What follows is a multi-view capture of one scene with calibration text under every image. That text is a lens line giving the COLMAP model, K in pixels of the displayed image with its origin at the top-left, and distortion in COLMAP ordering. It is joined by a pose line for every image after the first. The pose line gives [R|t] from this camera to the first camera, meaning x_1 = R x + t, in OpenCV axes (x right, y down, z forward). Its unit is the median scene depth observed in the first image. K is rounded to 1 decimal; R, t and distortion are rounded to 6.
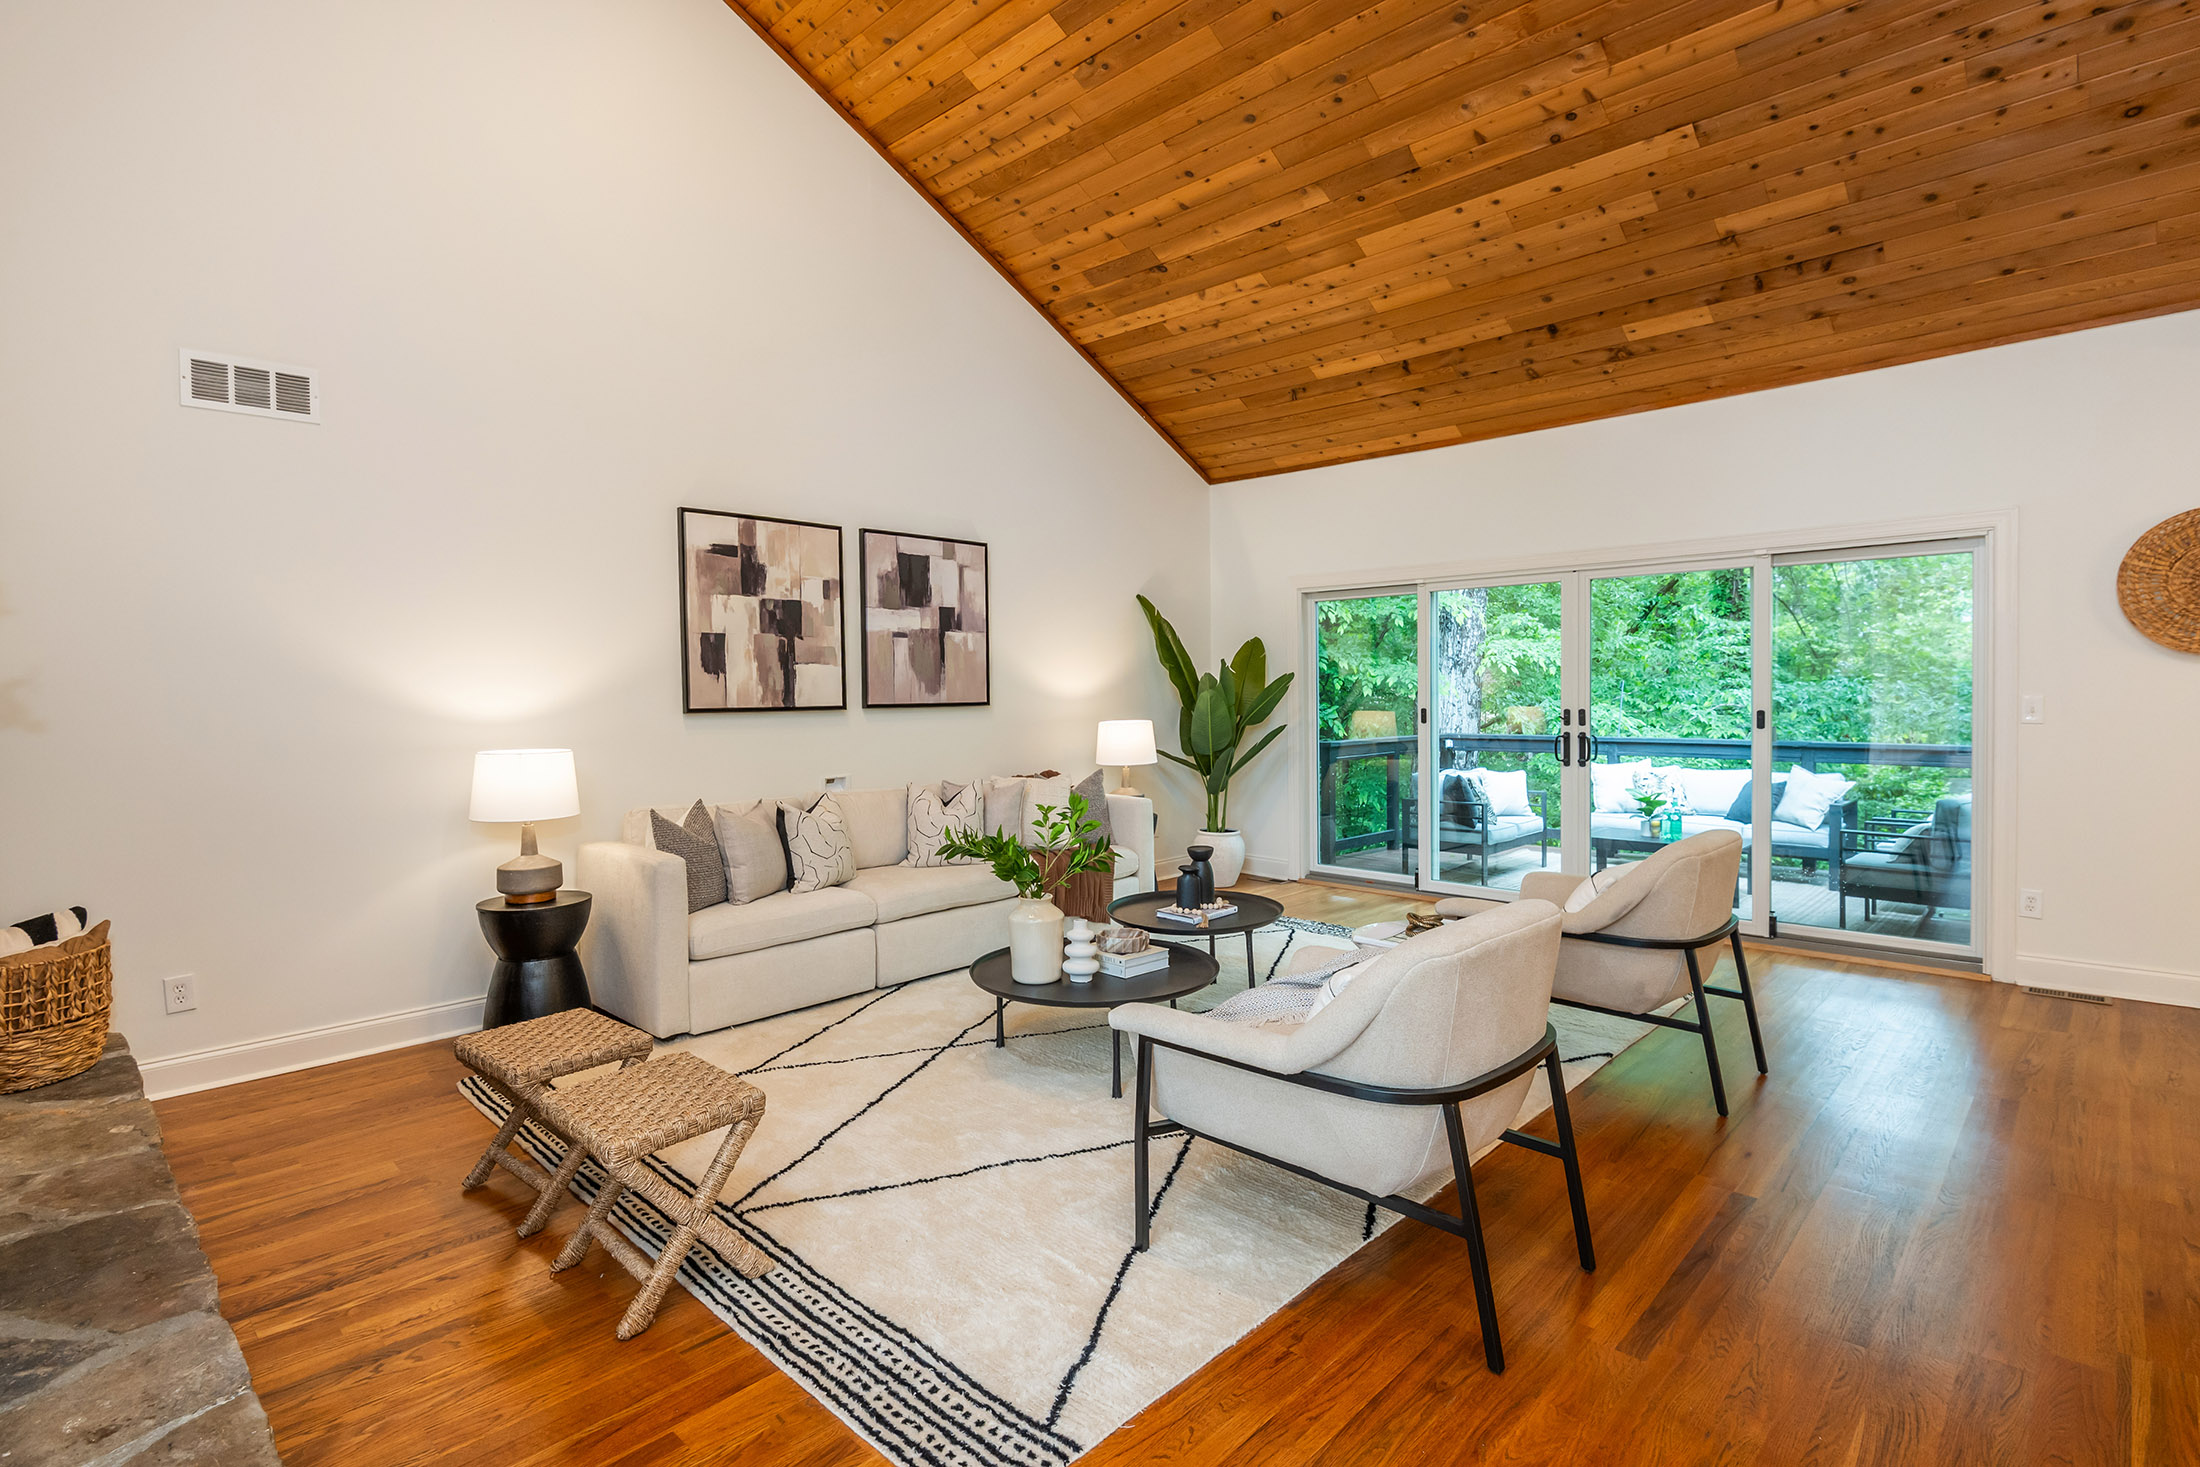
lens RADIAL K [[1051.9, 0, 1104.9], [0, 1051.9, 714.6], [0, 0, 1]] dist [0.006842, -0.007268]
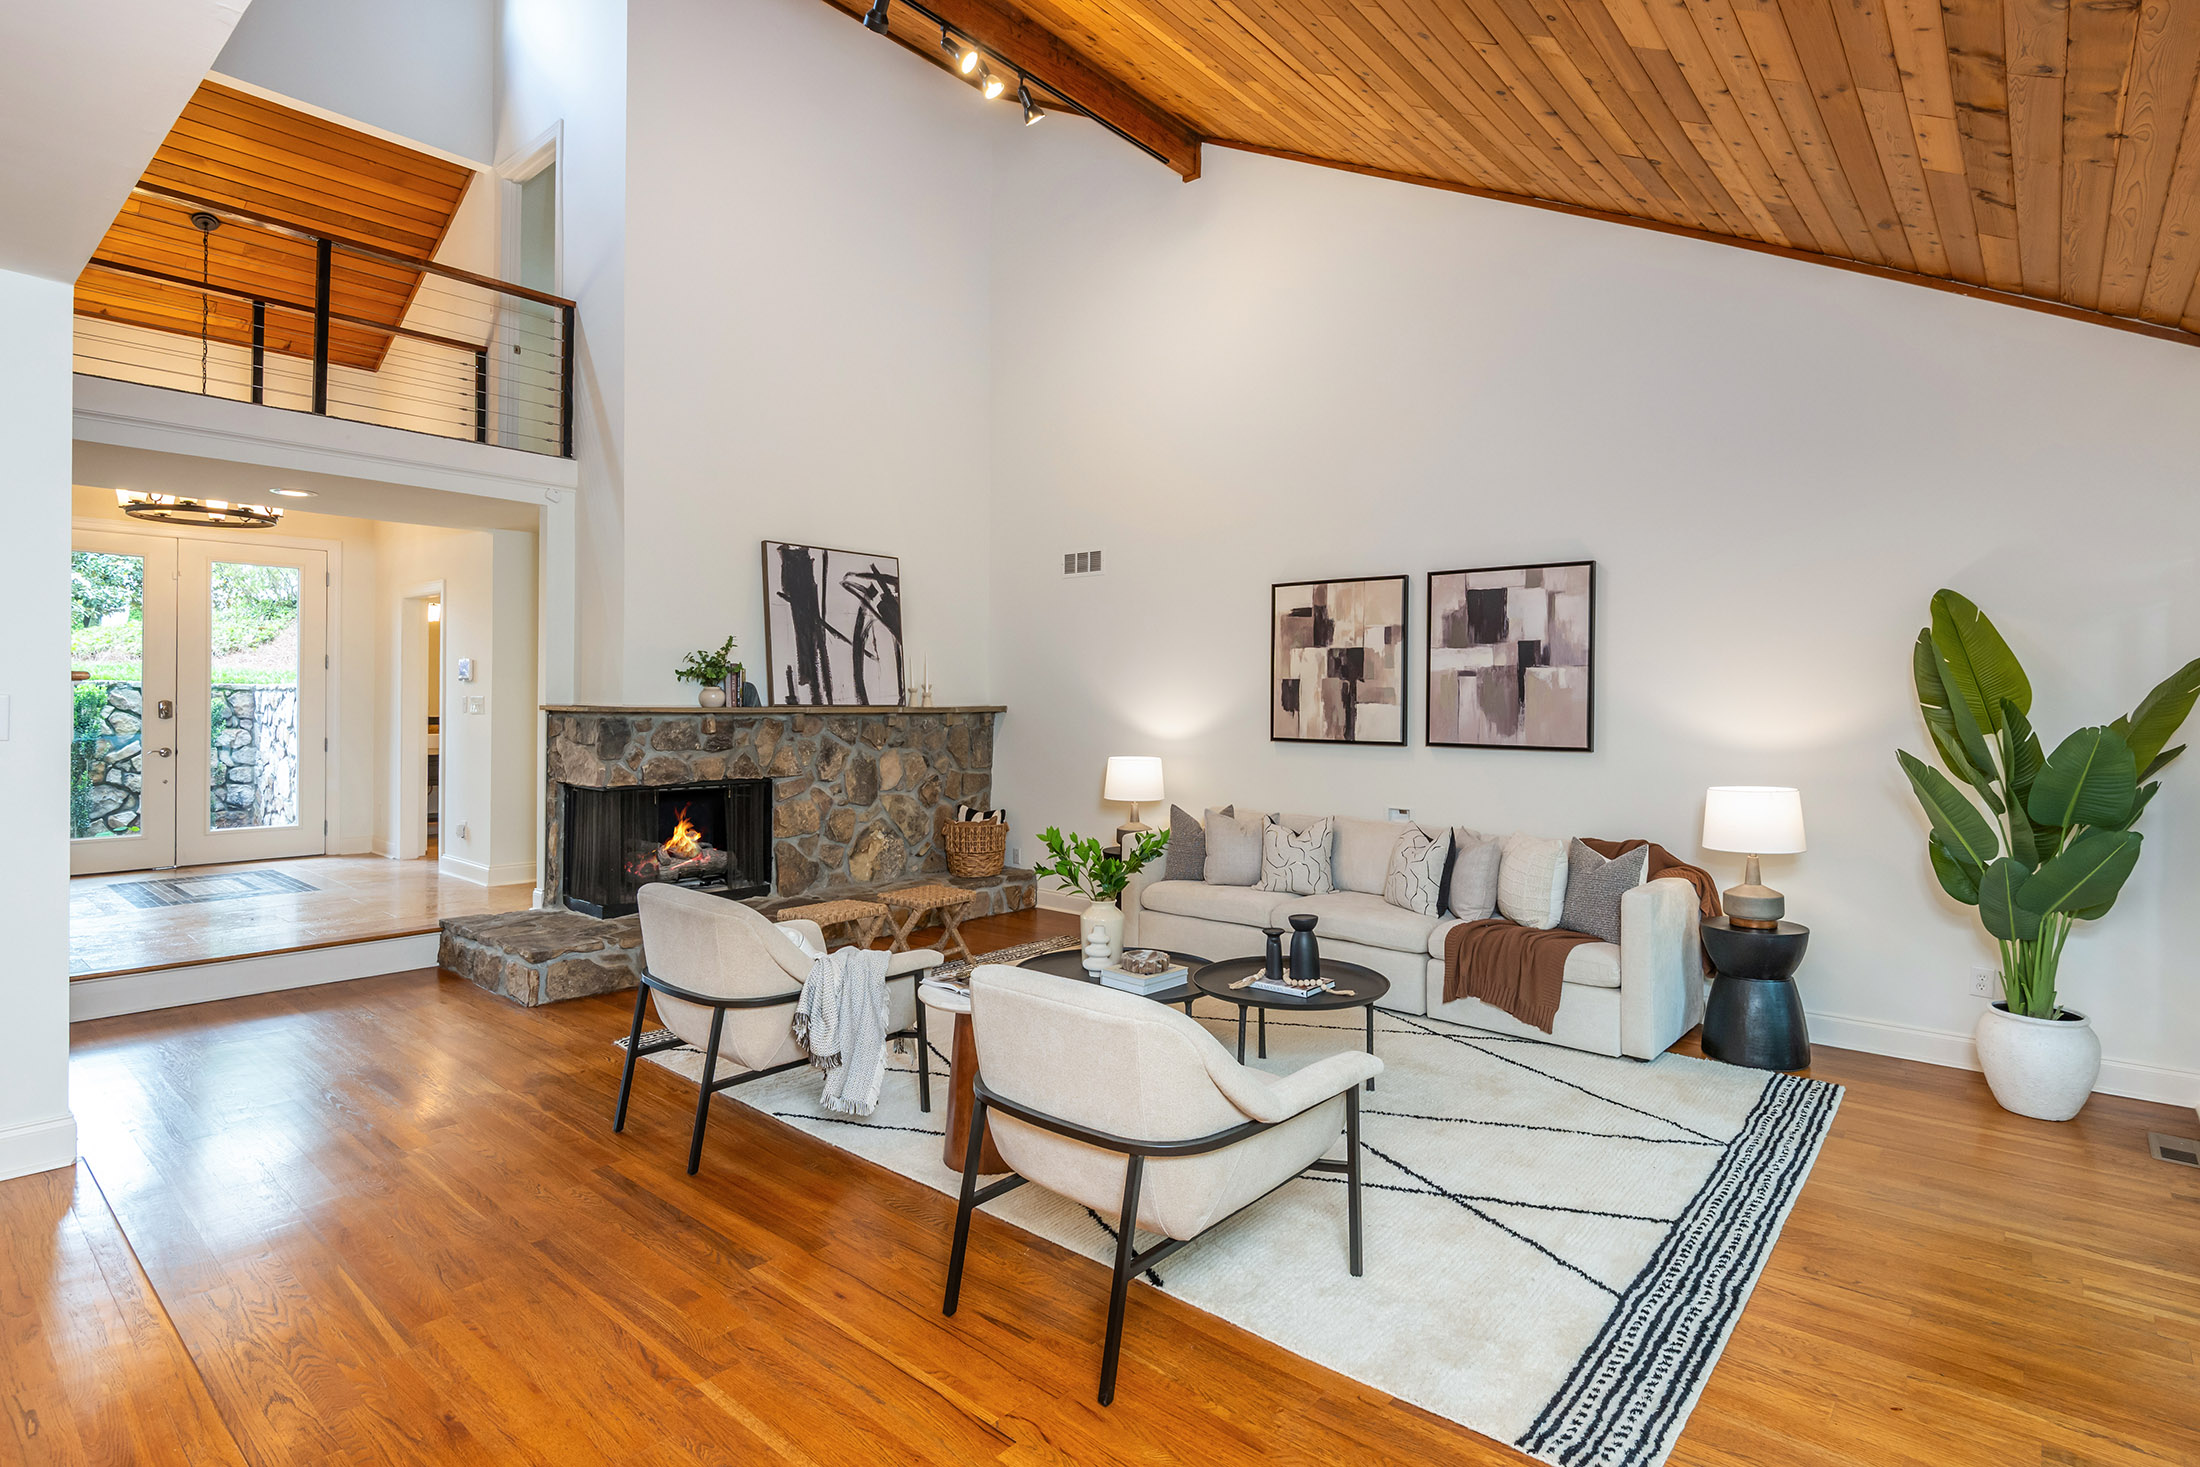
lens RADIAL K [[1089.3, 0, 1098.8], [0, 1089.3, 705.6], [0, 0, 1]] dist [-0.003593, -0.005214]
pose [[0.060791, 0.017231, -0.998002, 0.844364], [-0.033502, 0.999323, 0.015213, -0.053134], [0.997588, 0.032510, 0.061327, 0.634496]]
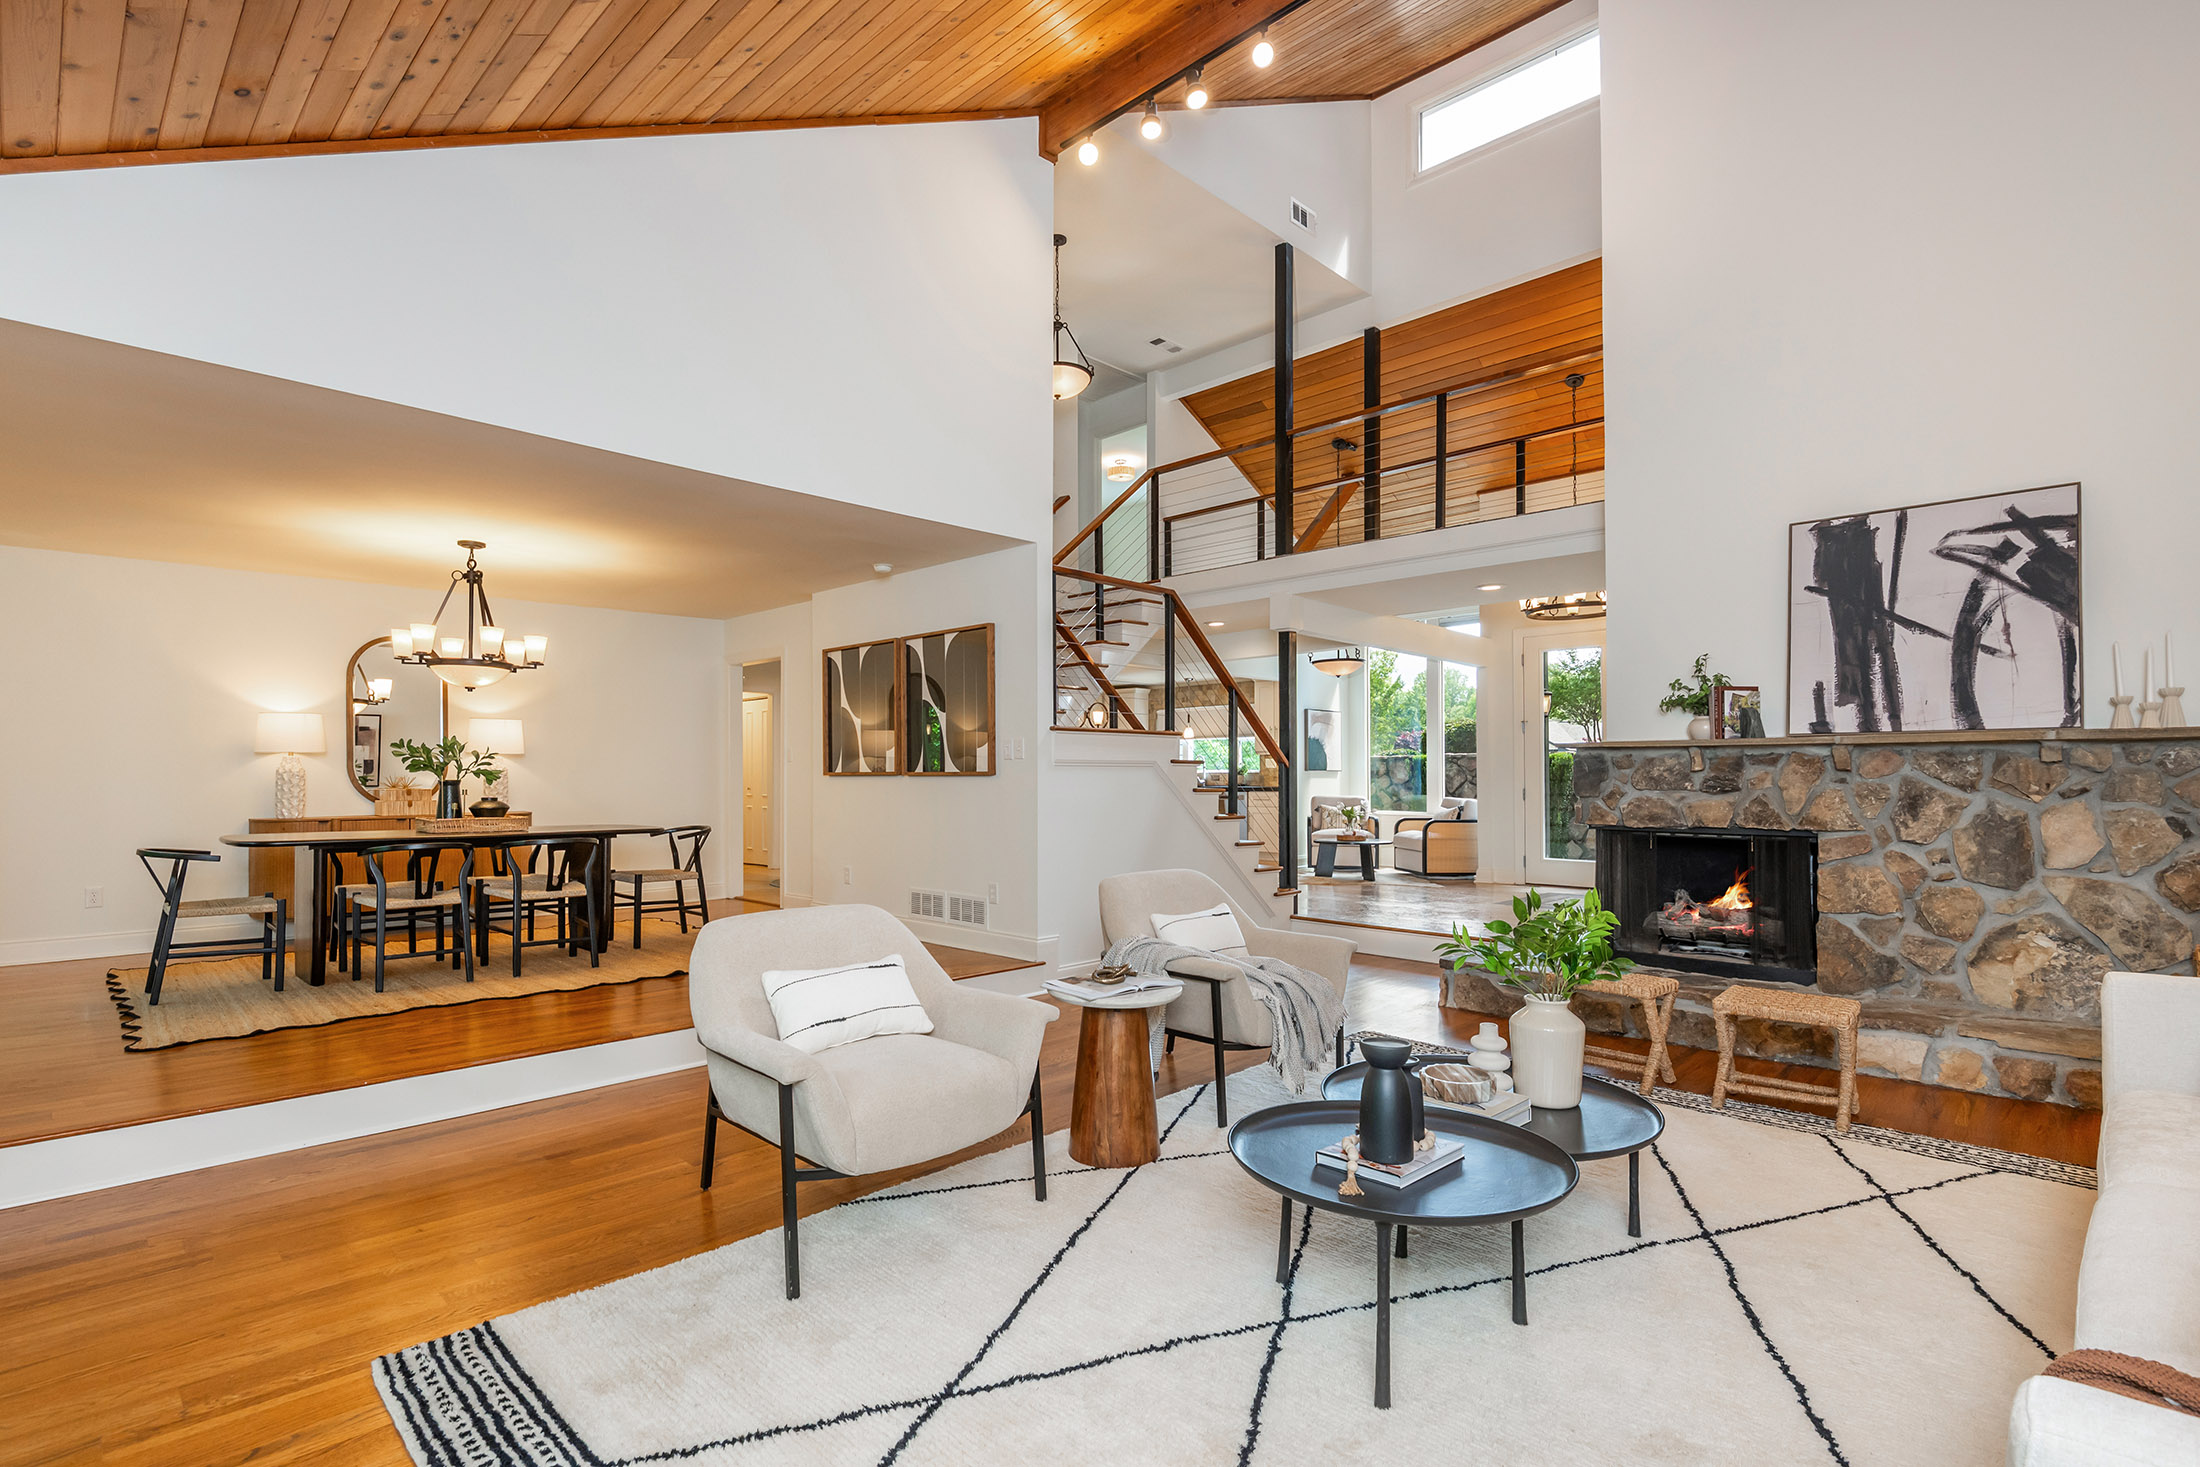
lens RADIAL K [[1051.9, 0, 1101.1], [0, 1051.9, 765.9], [0, 0, 1]] dist [0.006842, -0.007268]
pose [[-0.999884, 0.013636, 0.006778, 0.188525], [0.013708, 0.999848, 0.010733, -0.013879], [-0.006631, 0.010825, -0.999919, 1.266287]]
